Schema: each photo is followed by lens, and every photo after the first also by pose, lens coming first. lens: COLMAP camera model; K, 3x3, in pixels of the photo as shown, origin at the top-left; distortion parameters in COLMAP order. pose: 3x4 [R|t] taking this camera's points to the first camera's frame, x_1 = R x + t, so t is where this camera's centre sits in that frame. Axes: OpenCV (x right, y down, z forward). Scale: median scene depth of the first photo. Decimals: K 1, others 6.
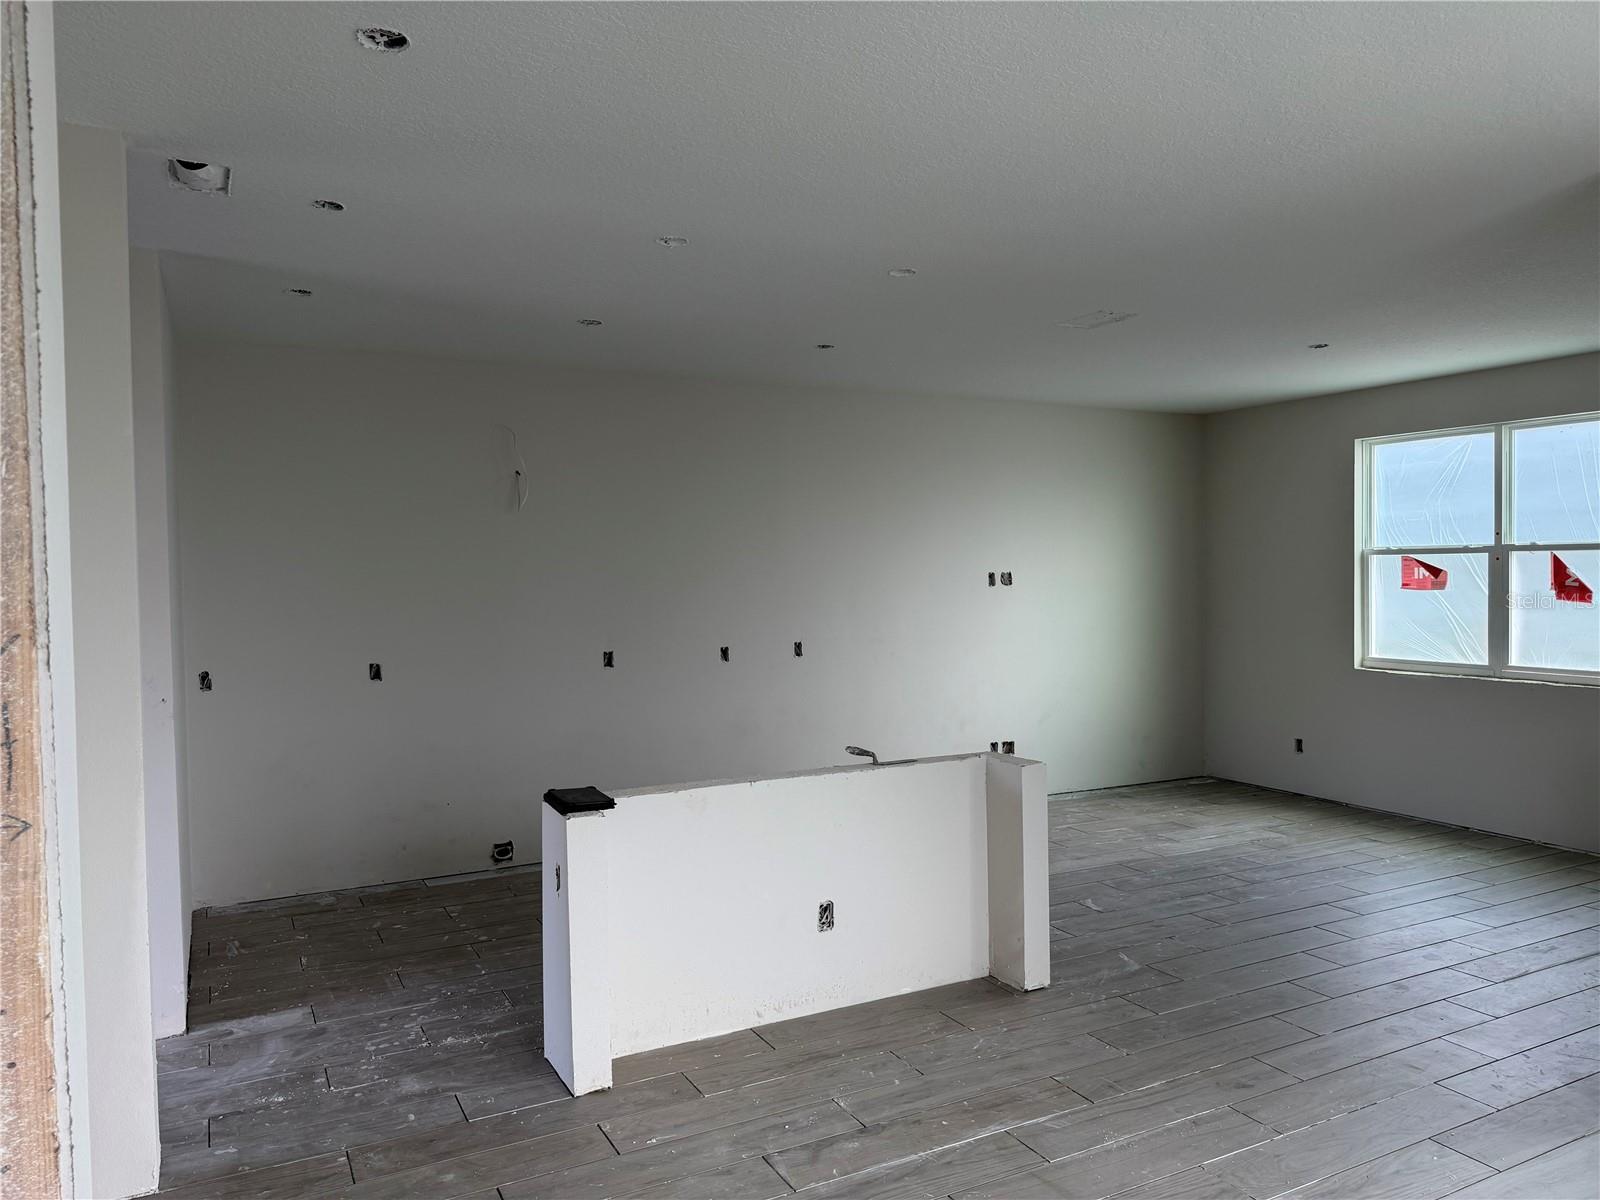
lens RADIAL K [[1146.1, 0, 806.2], [0, 1146.1, 597.9], [0, 0, 1]] dist [0.056490, -0.084078]
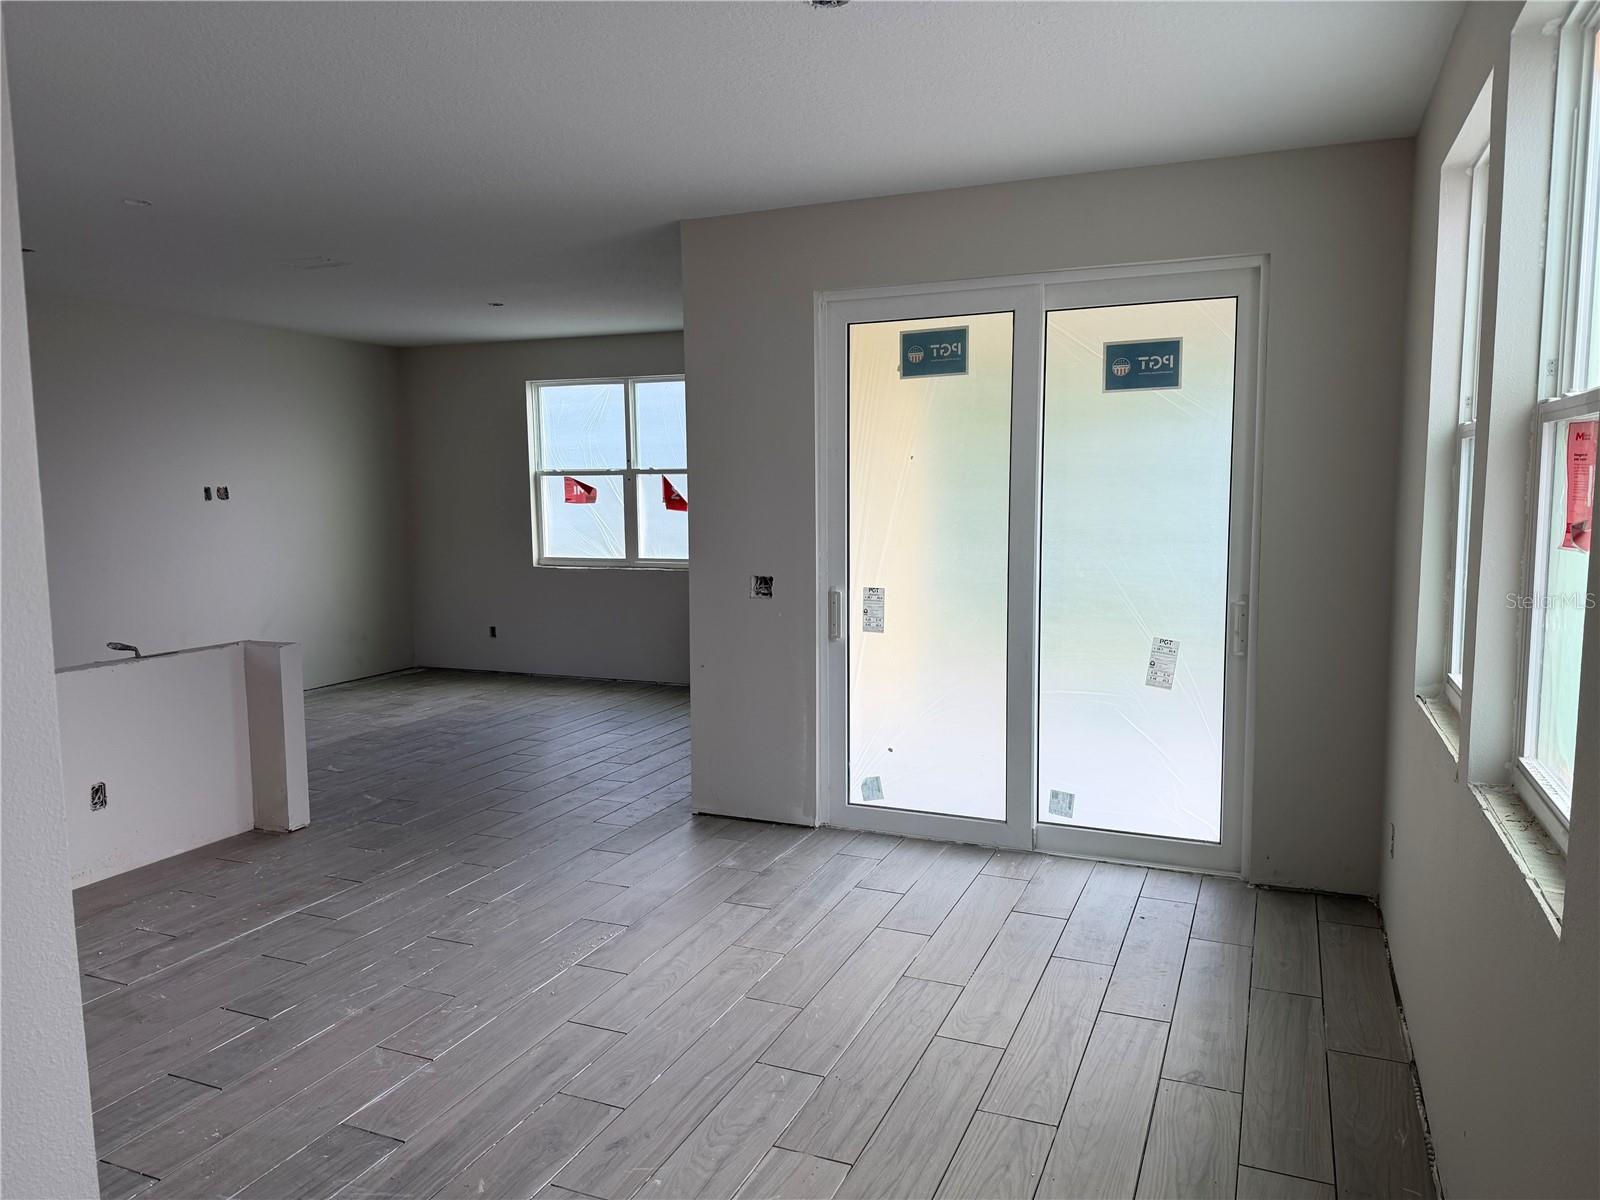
lens RADIAL K [[1132.3, 0, 800.0], [0, 1132.3, 600.0], [0, 0, 1]] dist [0.162419, -0.235413]
pose [[0.780099, -0.060604, 0.622714, -0.089919], [0.016774, 0.996966, 0.076013, 0.009360], [-0.625431, -0.048852, 0.778749, -0.180463]]
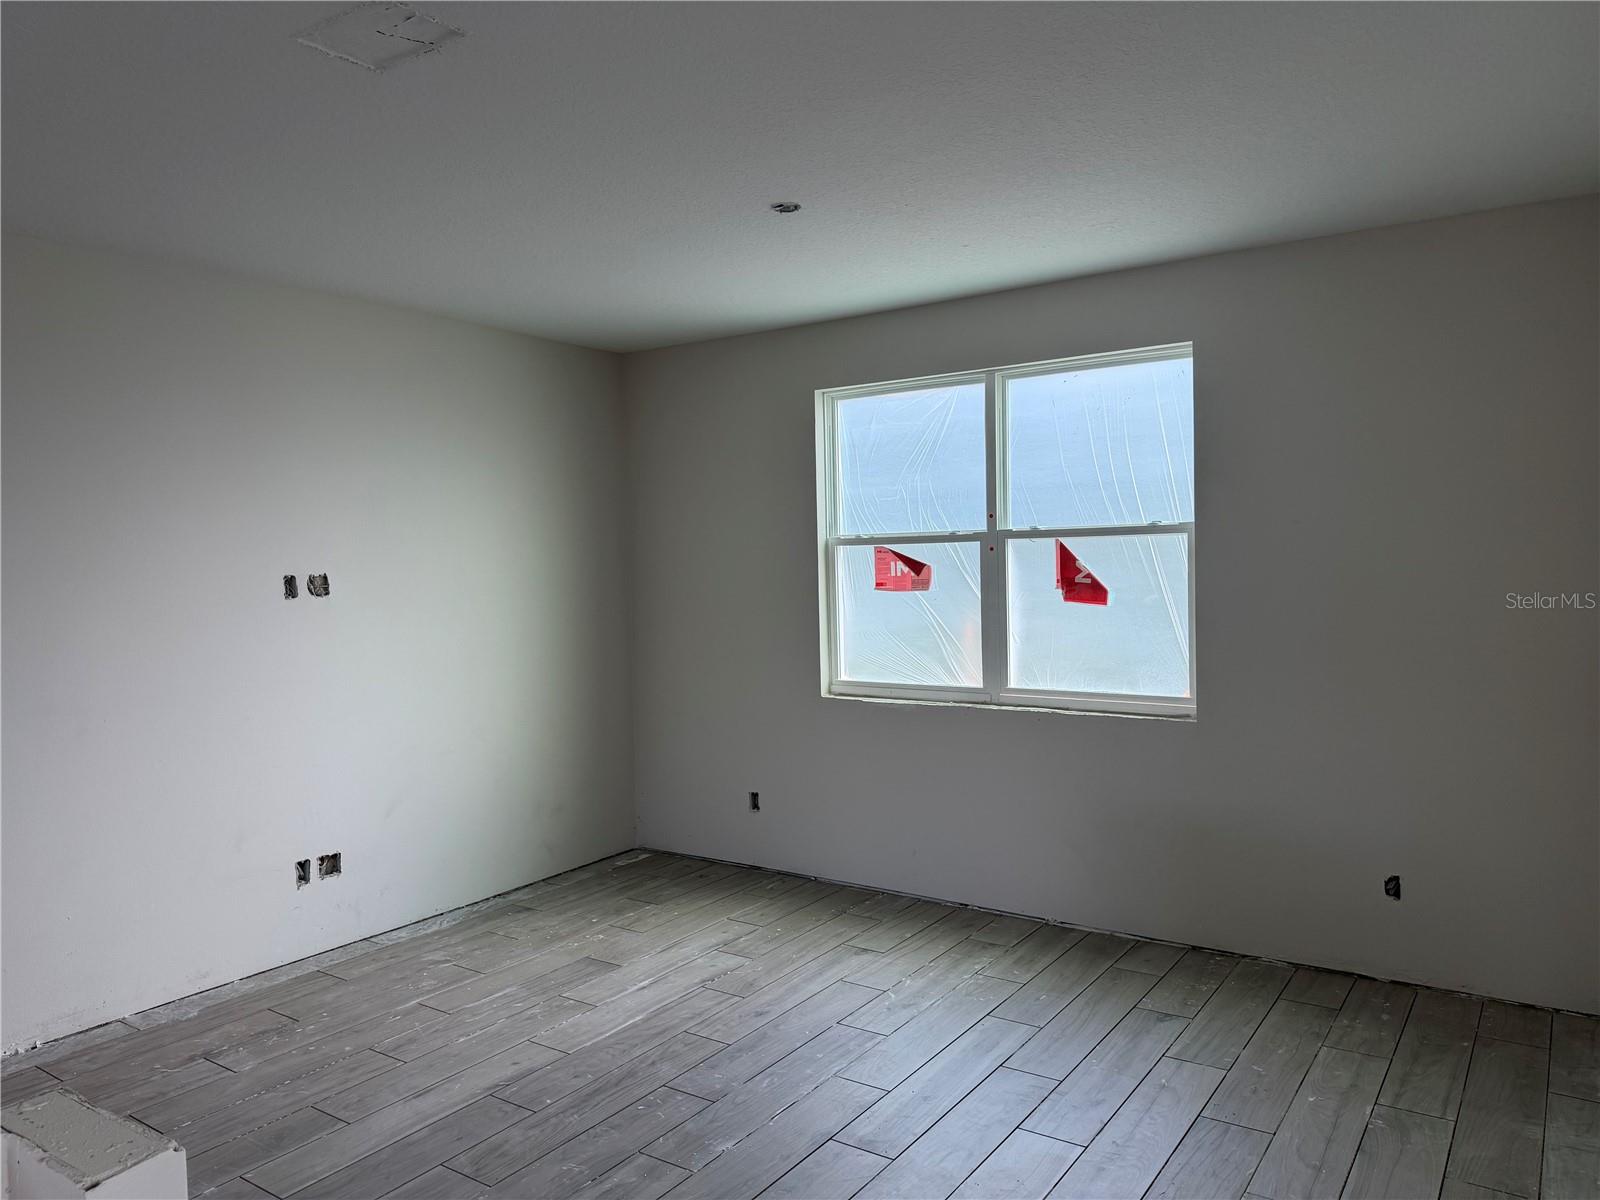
lens RADIAL K [[1146.1, 0, 806.2], [0, 1146.1, 597.9], [0, 0, 1]] dist [0.056490, -0.084078]
pose [[0.887408, -0.024884, 0.460312, 0.148036], [0.023725, 0.999684, 0.008304, -0.011391], [-0.460373, 0.003552, 0.887718, 0.408241]]
